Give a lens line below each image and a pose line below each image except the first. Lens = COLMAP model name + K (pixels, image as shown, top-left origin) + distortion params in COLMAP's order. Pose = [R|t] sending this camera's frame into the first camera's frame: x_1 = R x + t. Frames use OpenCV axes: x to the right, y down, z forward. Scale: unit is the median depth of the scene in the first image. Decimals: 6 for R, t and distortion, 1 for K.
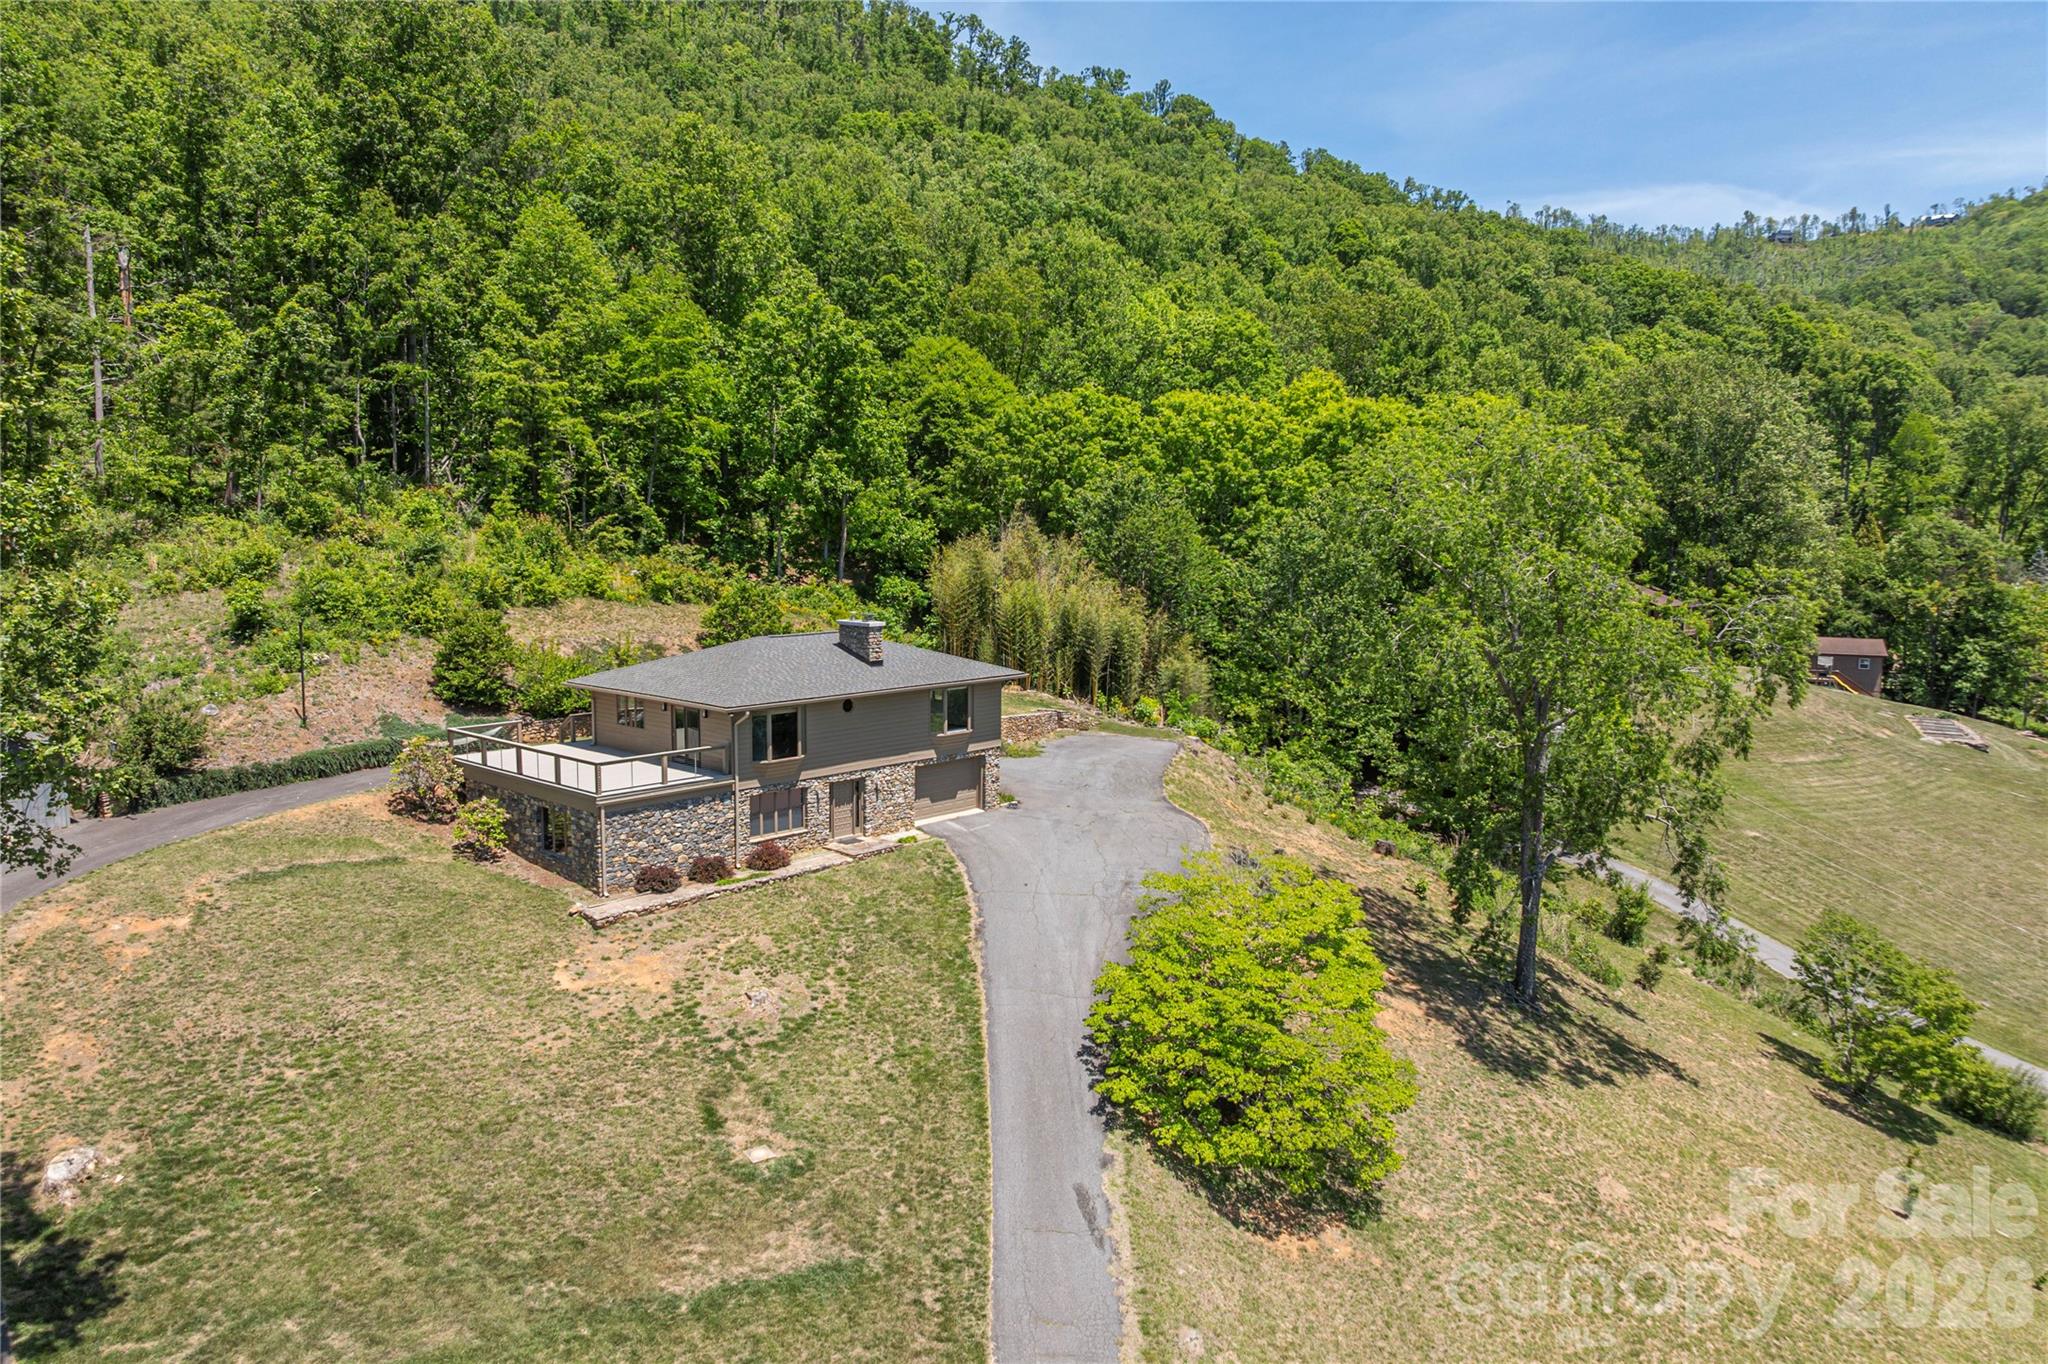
lens RADIAL K [[1502.3, 0, 1024.0], [0, 1502.3, 682.0], [0, 0, 1]] dist [0.001687, -0.042618]
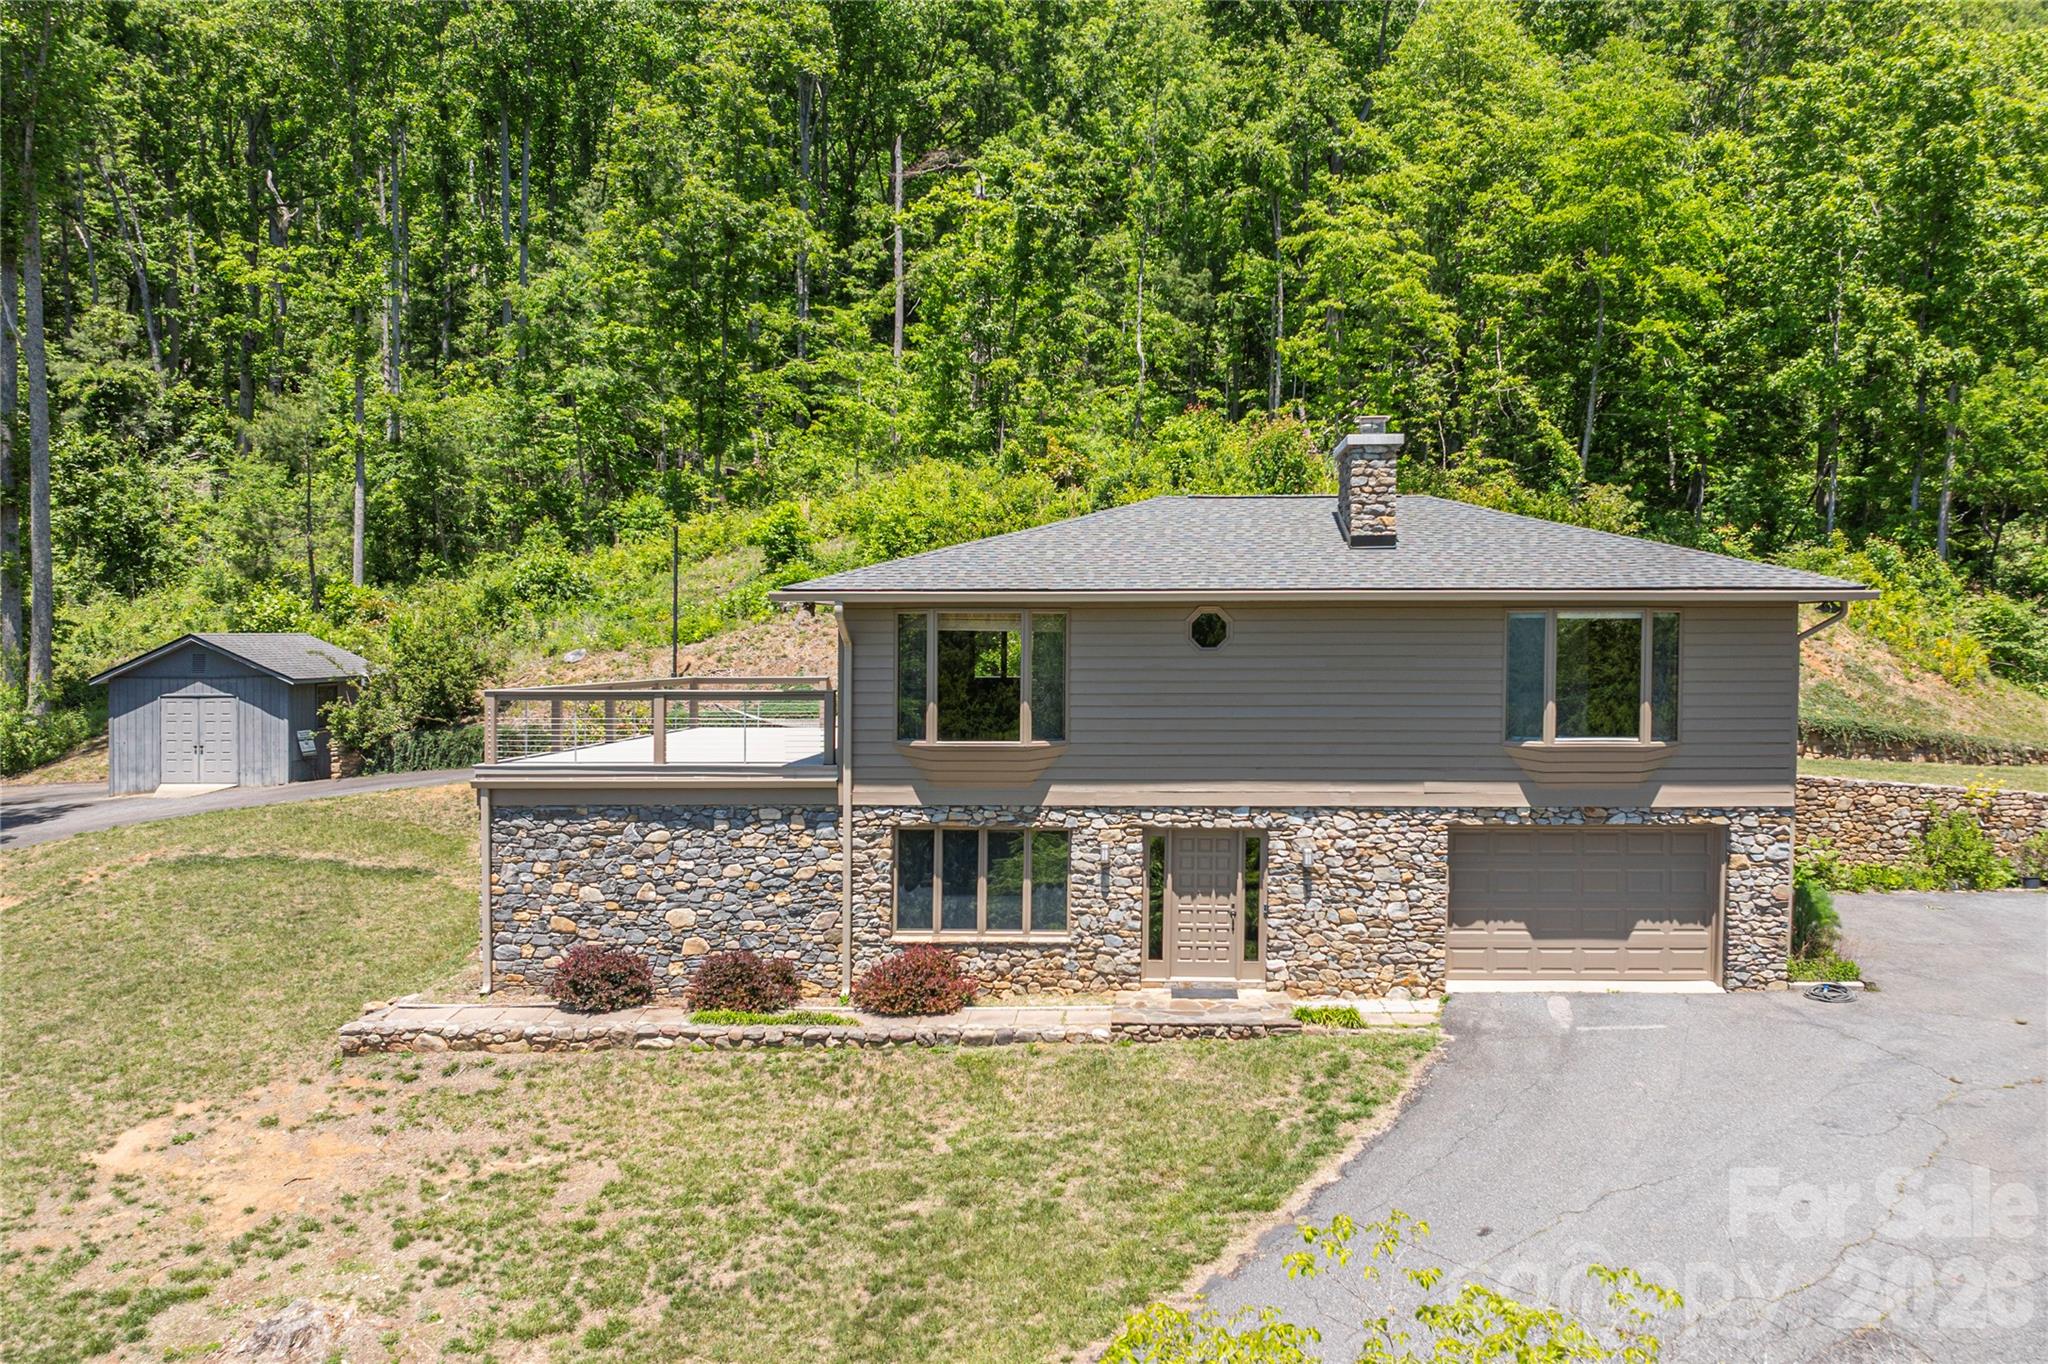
lens RADIAL K [[1502.3, 0, 1024.0], [0, 1502.3, 682.0], [0, 0, 1]] dist [0.001687, -0.042618]
pose [[0.649688, 0.040177, -0.759138, 0.136109], [-0.087200, 0.995950, -0.021918, 0.041173], [0.755183, 0.080437, 0.650560, 0.722216]]
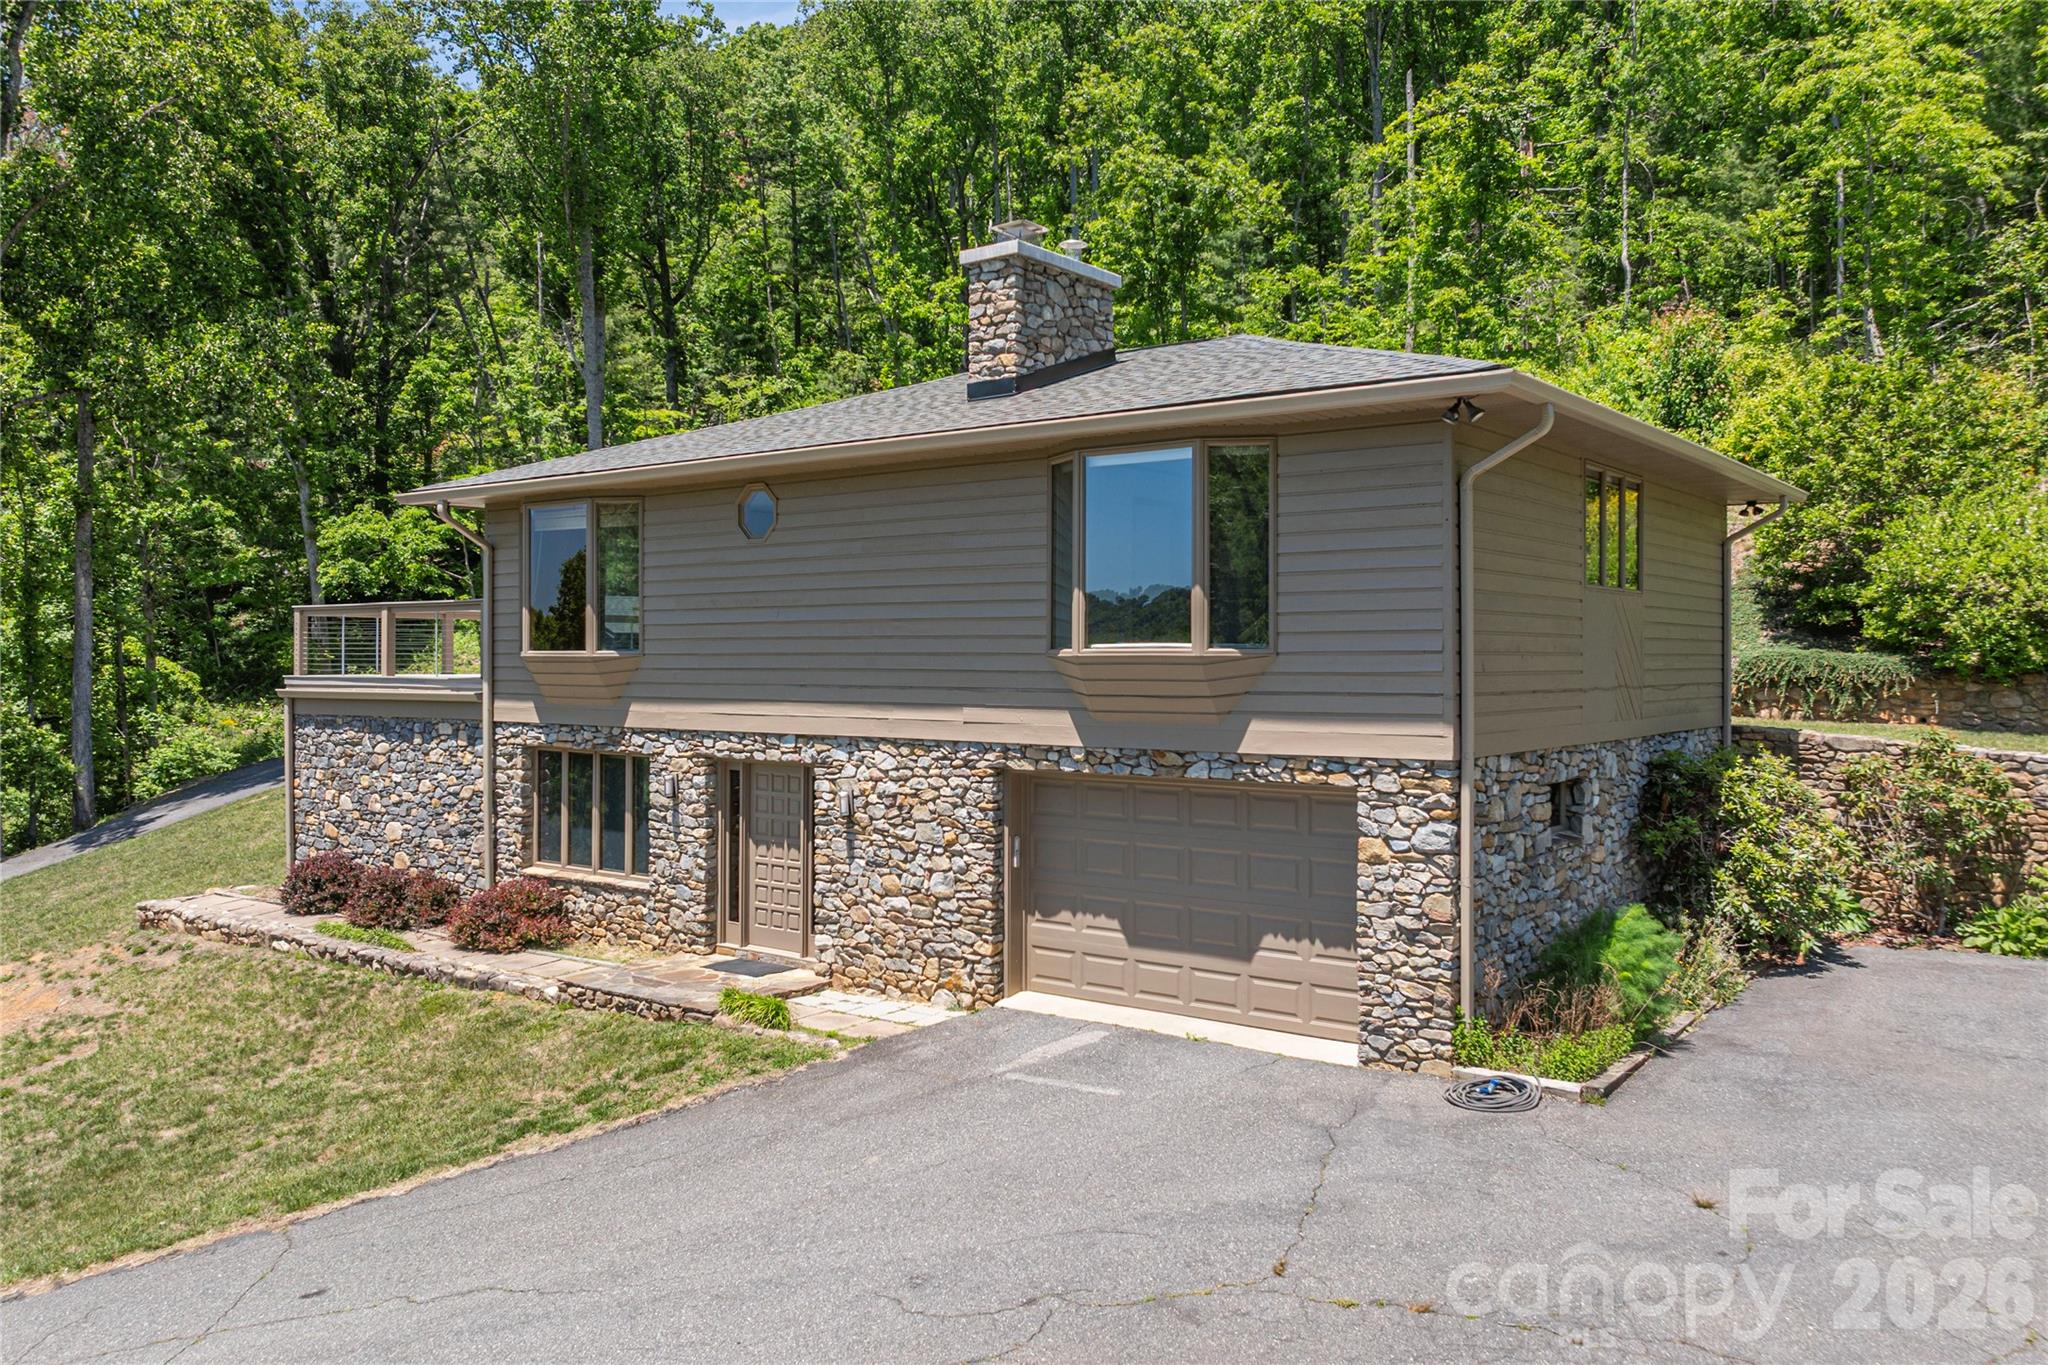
lens RADIAL K [[1462.1, 0, 1022.9], [0, 1462.1, 639.1], [0, 0, 1]] dist [-0.007832, -0.006381]
pose [[0.135560, 0.013149, -0.990682, 0.178964], [-0.100079, 0.994979, -0.000488, 0.036003], [0.985702, 0.099213, 0.136196, 1.013327]]
